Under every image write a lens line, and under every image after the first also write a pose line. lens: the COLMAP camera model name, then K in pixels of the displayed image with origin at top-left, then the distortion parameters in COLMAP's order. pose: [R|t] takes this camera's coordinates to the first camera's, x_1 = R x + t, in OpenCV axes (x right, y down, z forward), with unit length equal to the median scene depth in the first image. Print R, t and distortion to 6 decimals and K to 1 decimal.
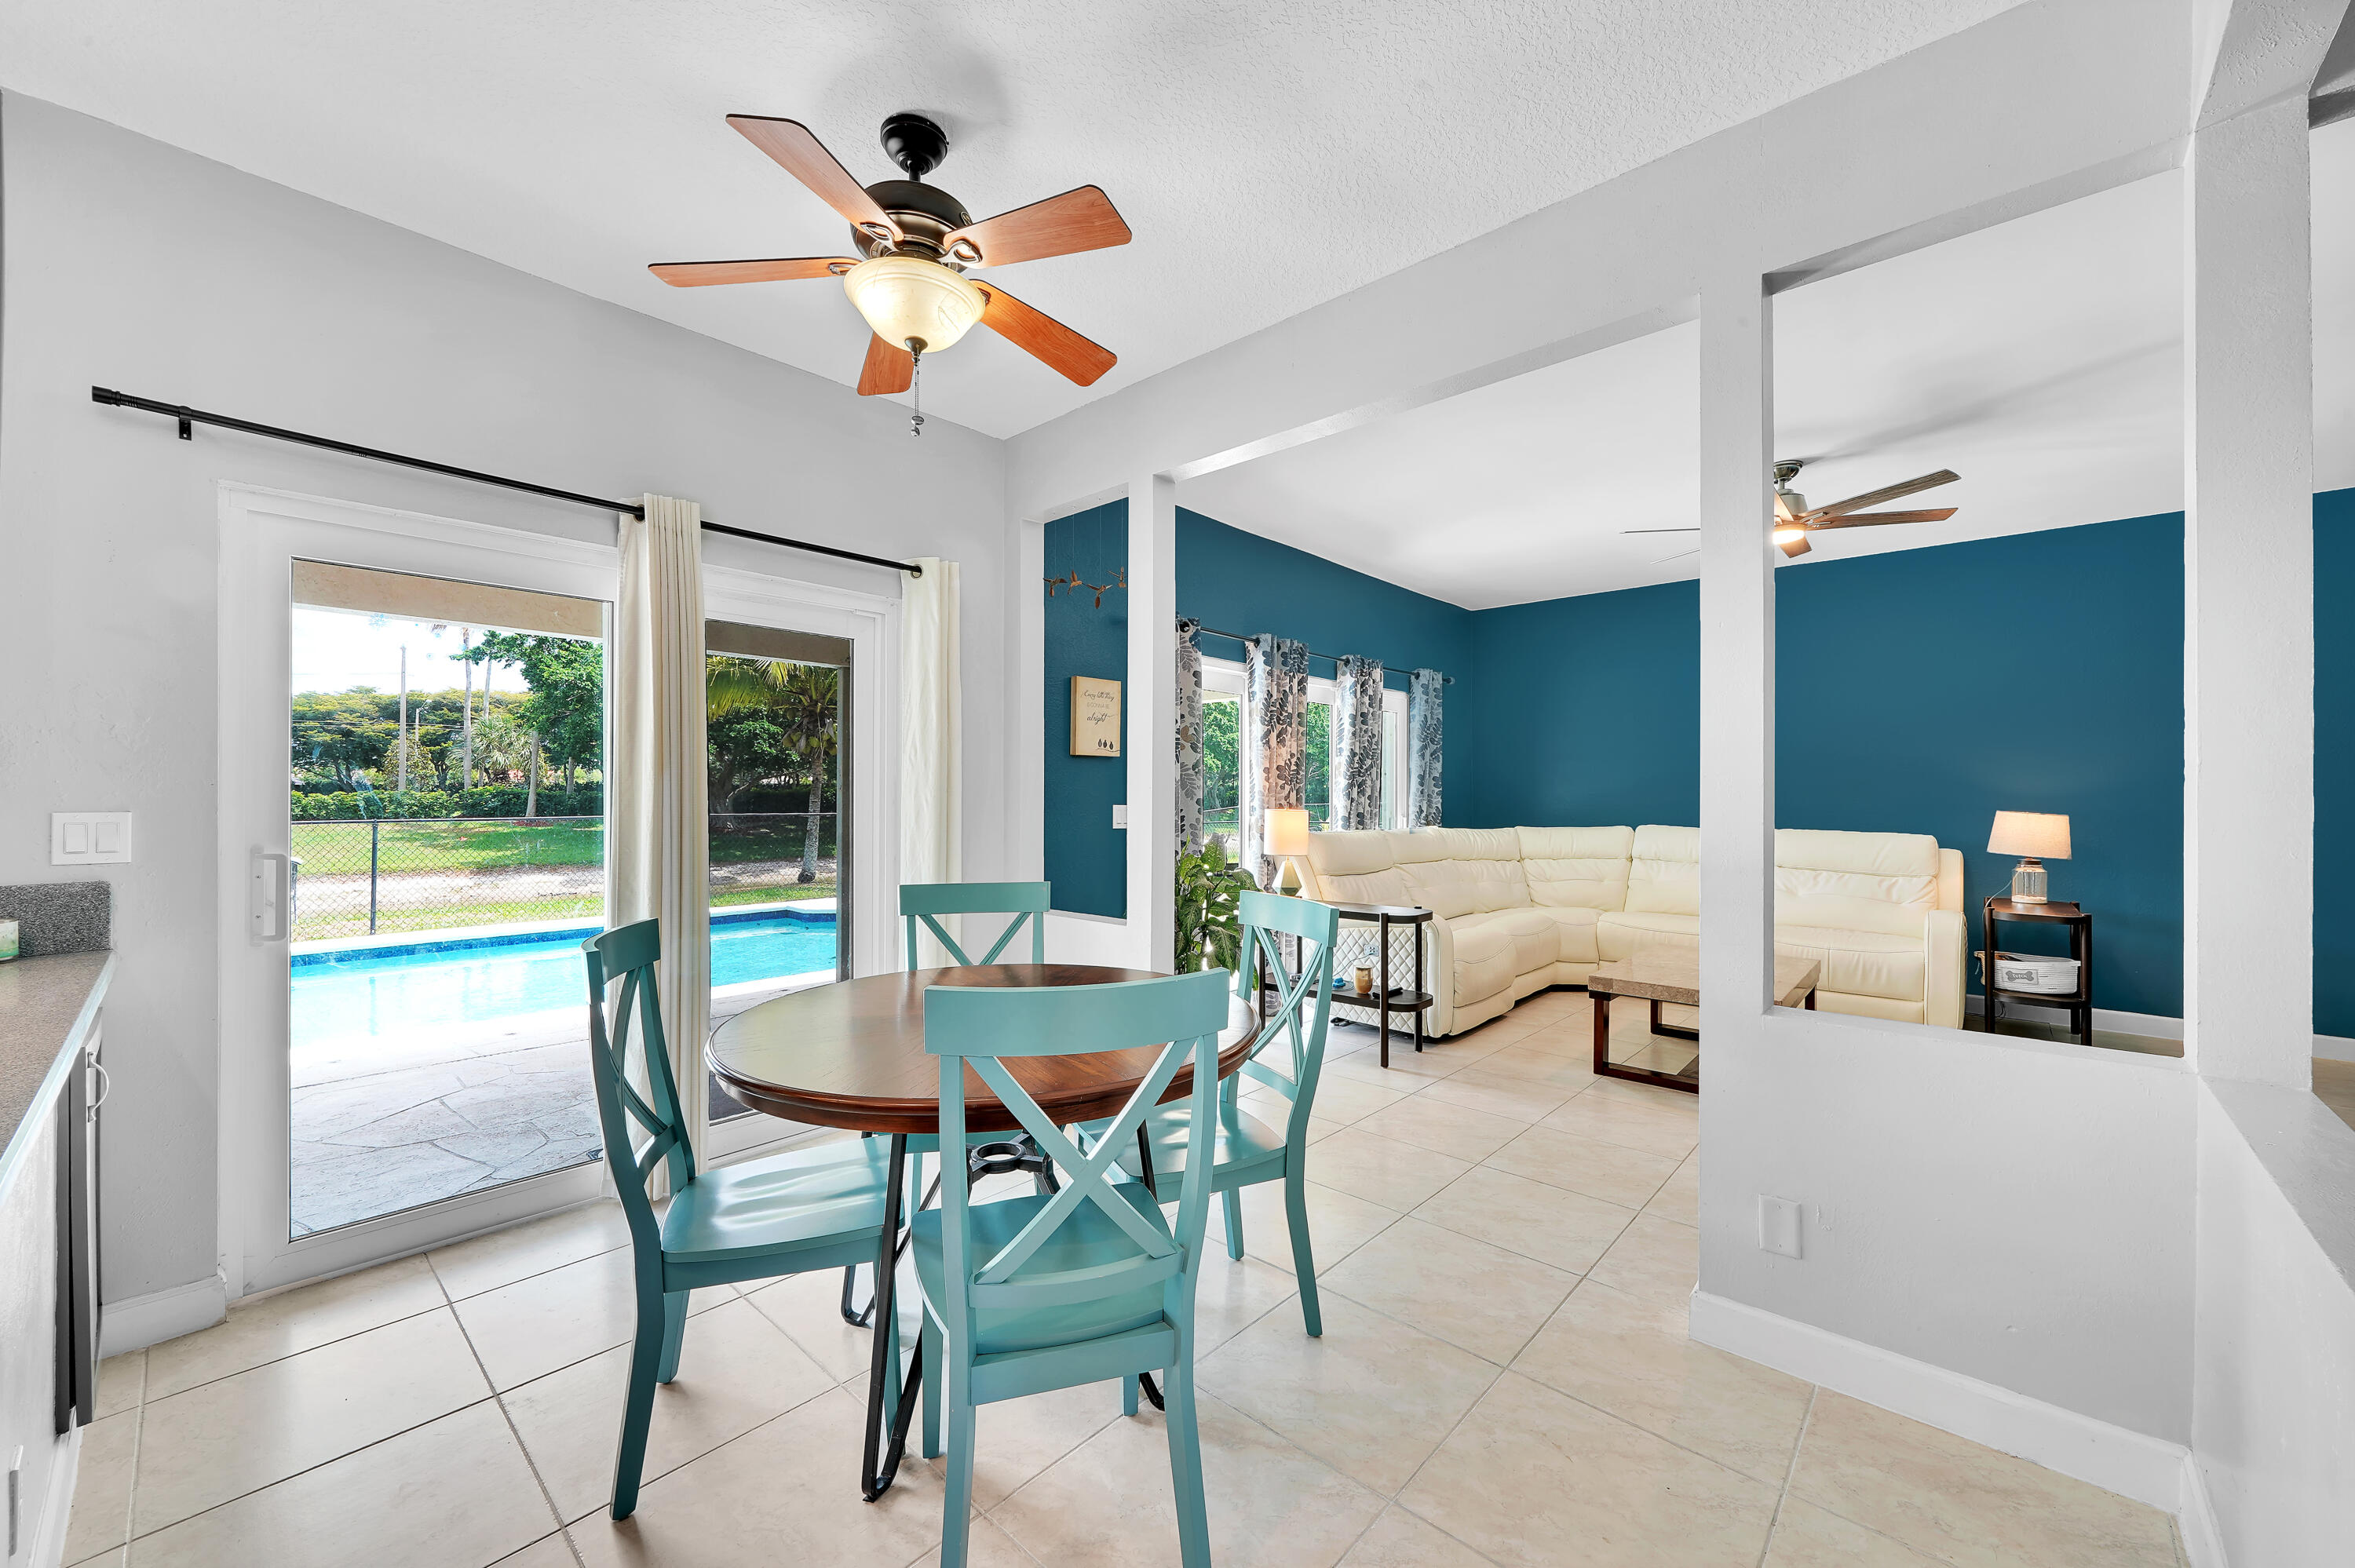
lens RADIAL K [[898.0, 0, 1172.9], [0, 898.0, 794.7], [0, 0, 1]] dist [0.000767, -0.000515]
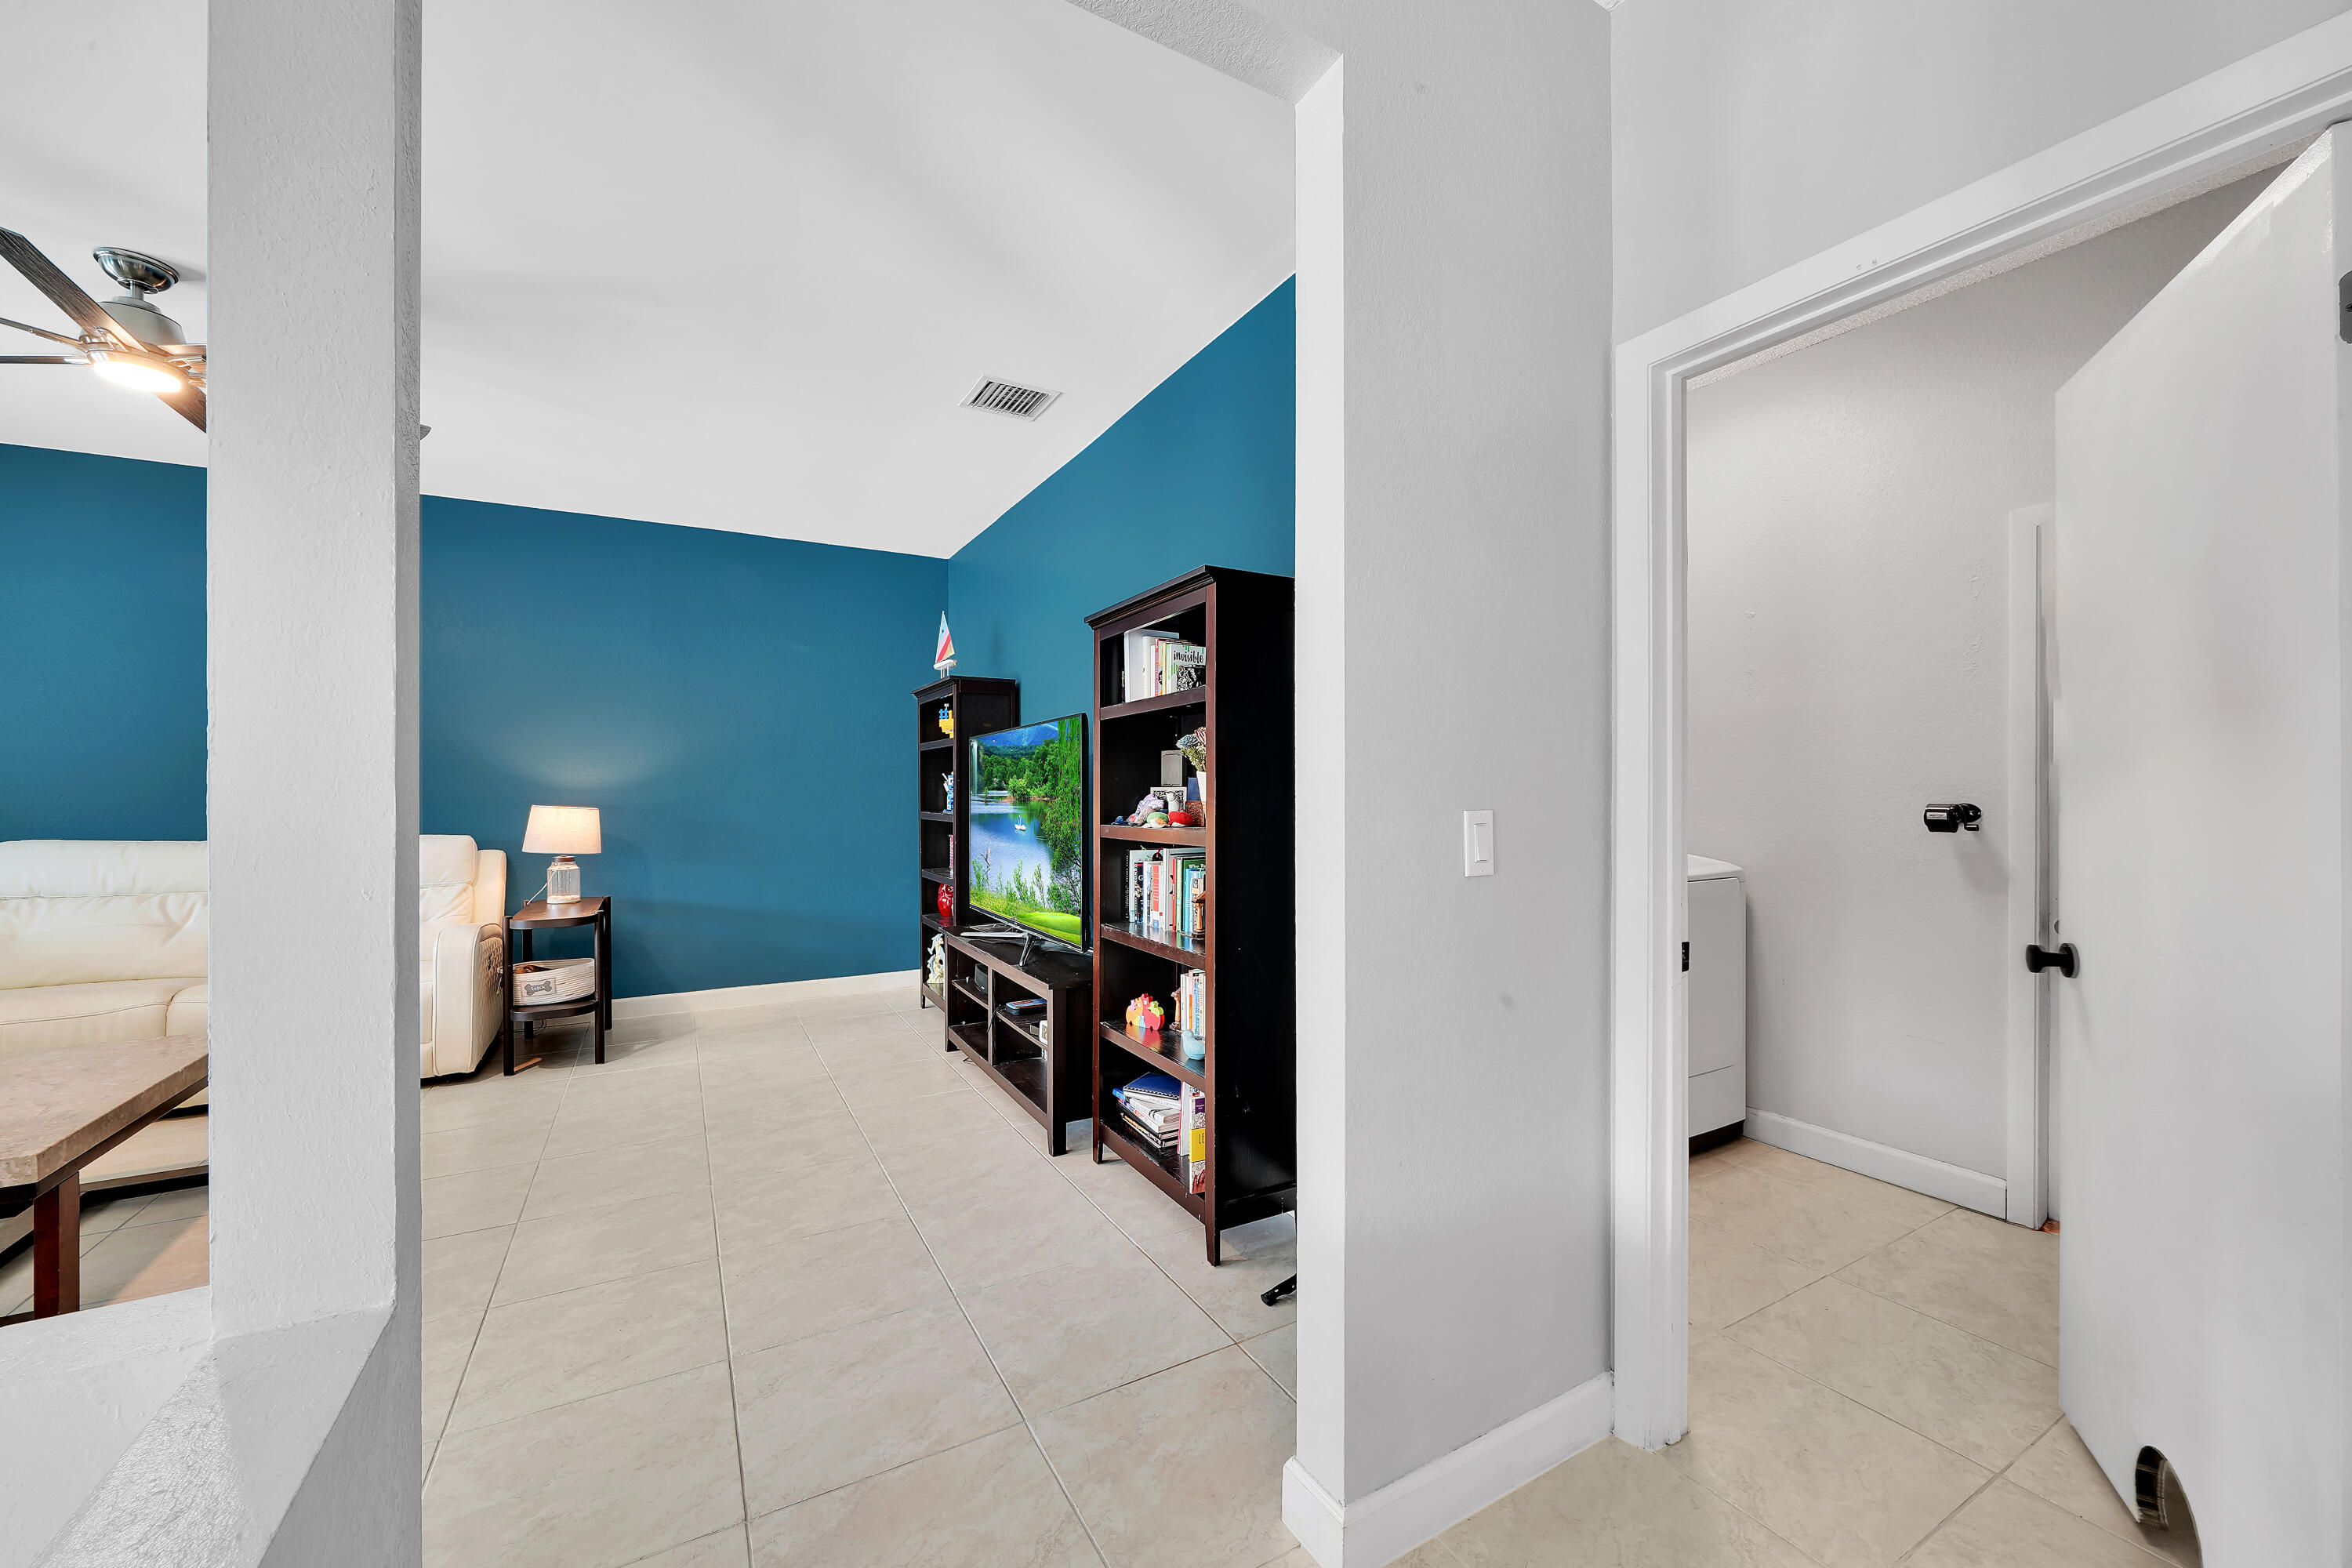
lens RADIAL K [[897.0, 0, 1168.5], [0, 897.0, 795.1], [0, 0, 1]] dist [0.000767, -0.000515]
pose [[0.321500, -0.009458, 0.946862, 0.270047], [0.007477, 0.999944, 0.007449, 0.005737], [-0.946880, 0.004684, 0.321553, 0.100618]]
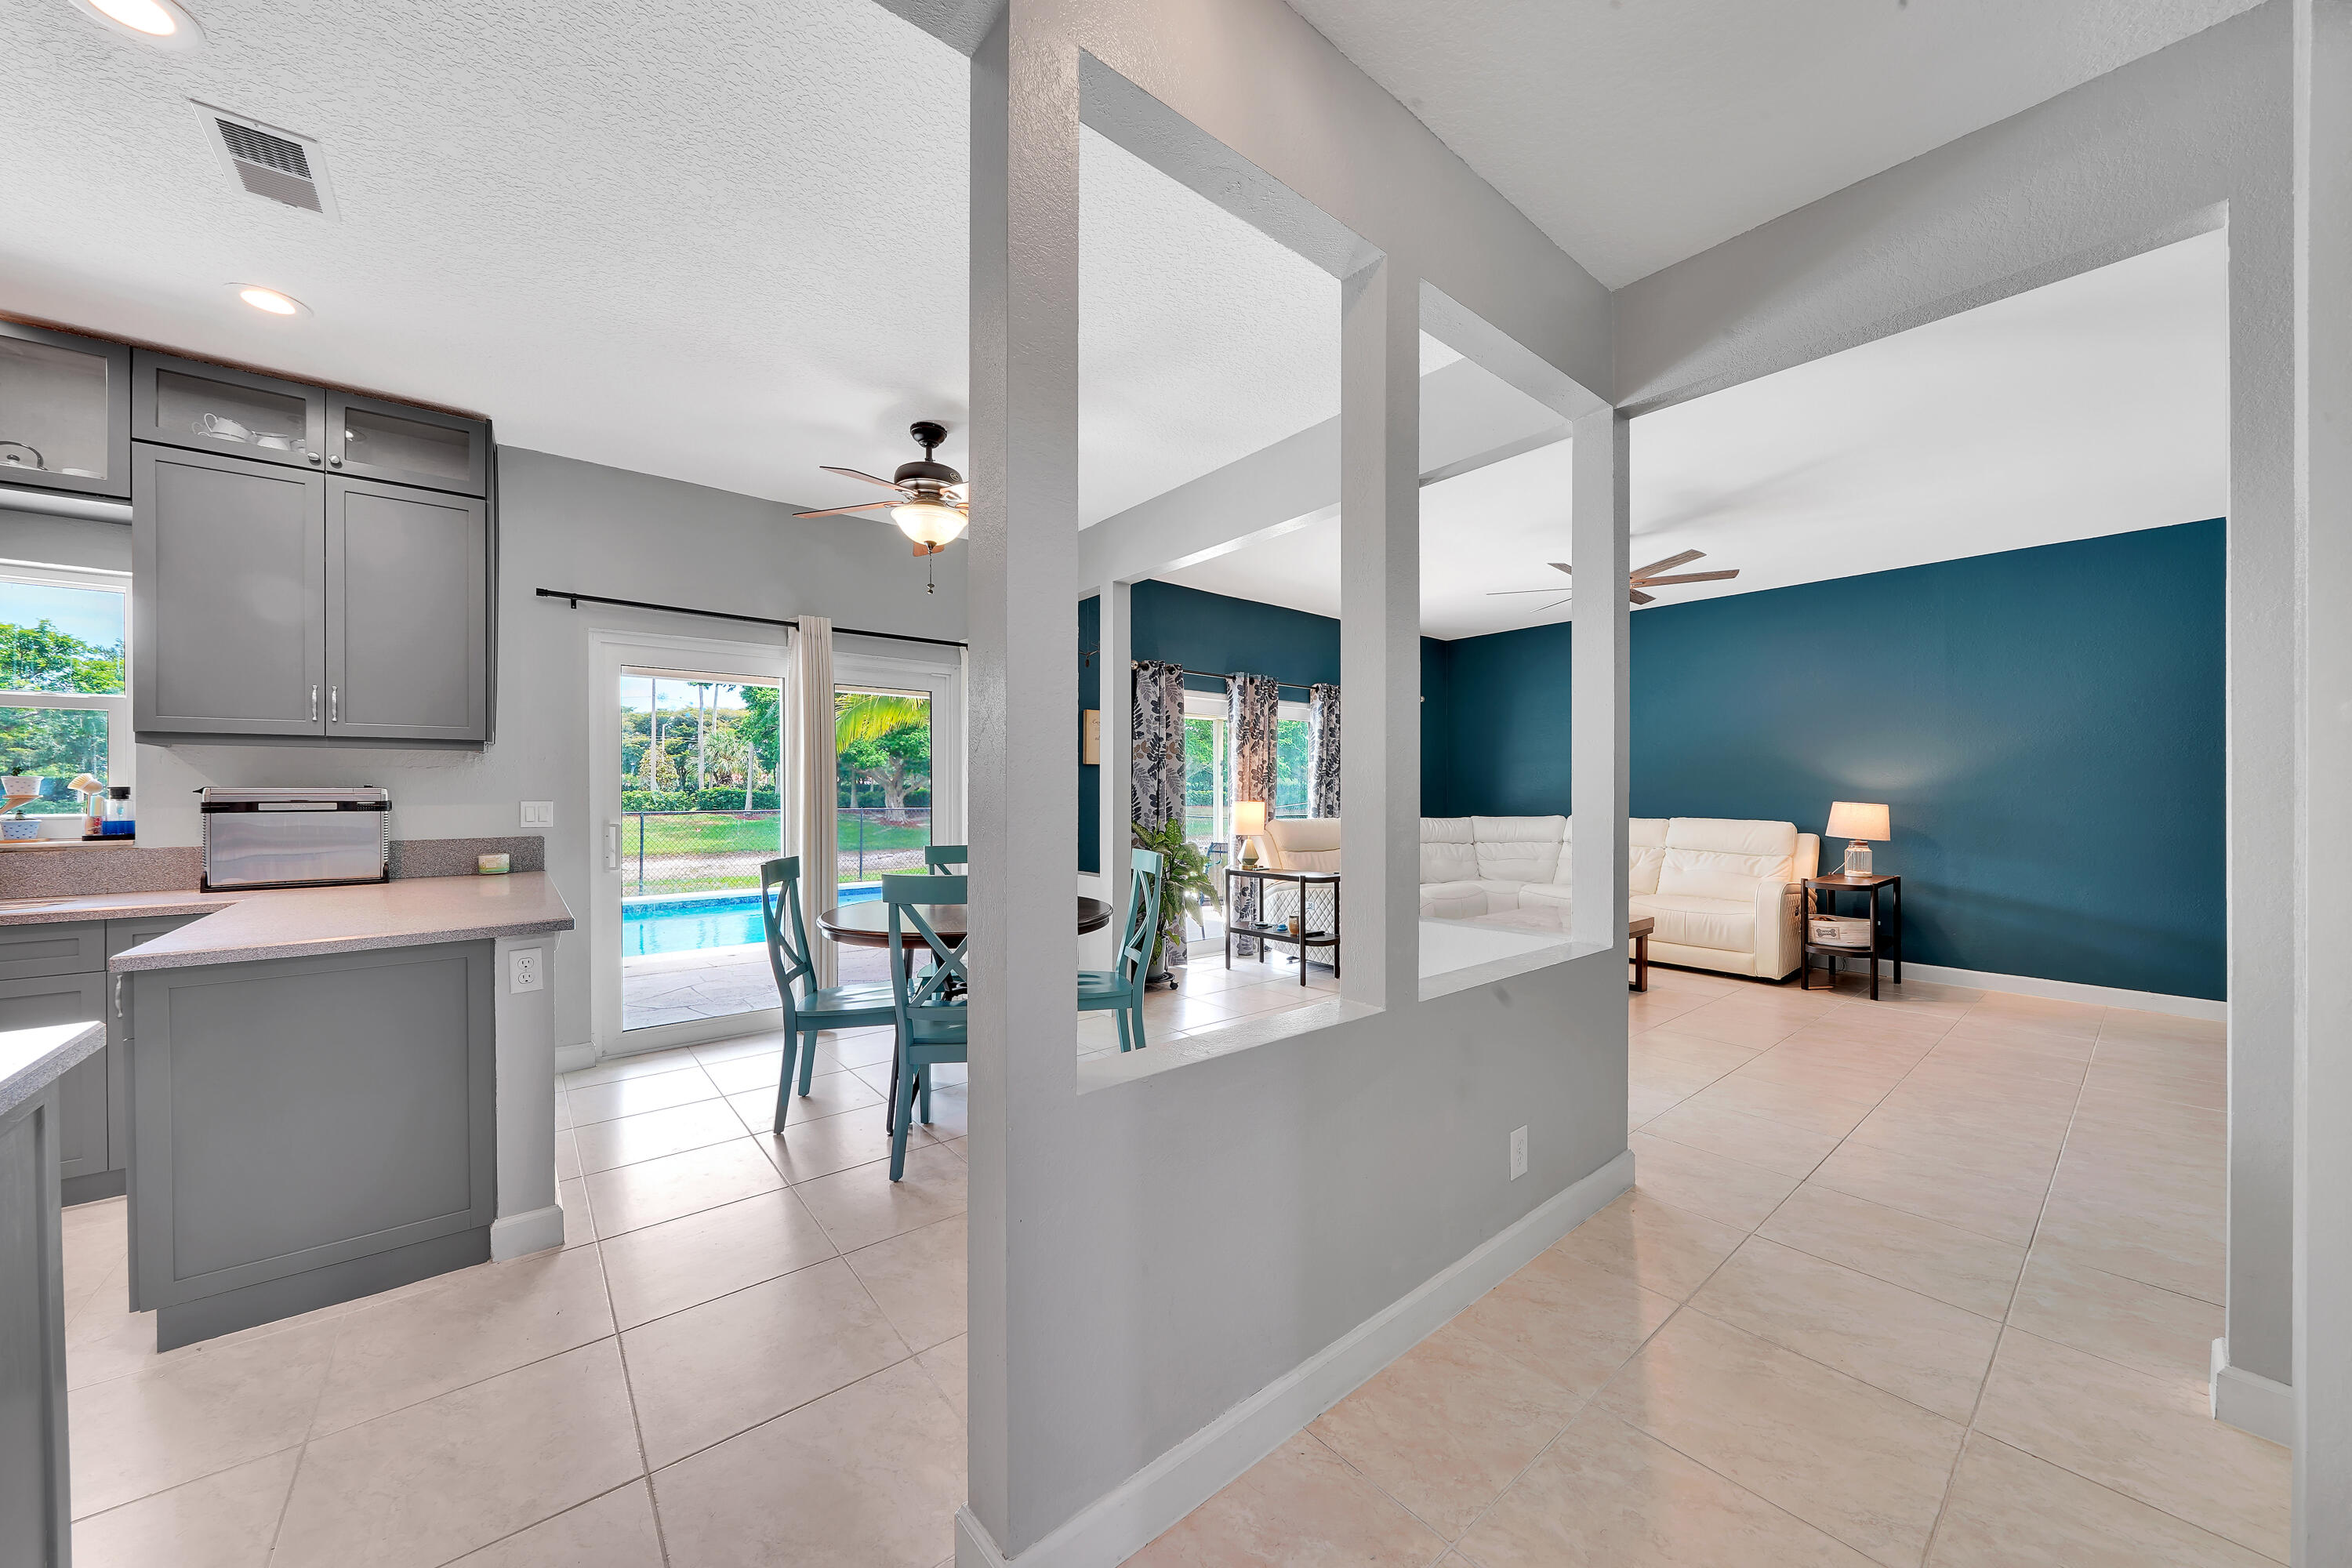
lens RADIAL K [[817.4, 0, 1171.6], [0, 817.4, 795.1], [0, 0, 1]] dist [0.002302, 0.000081]
pose [[0.989708, -0.003259, -0.143067, 0.183539], [0.003749, 0.999988, 0.003155, 0.001766], [0.143055, -0.003659, 0.989708, -0.242884]]
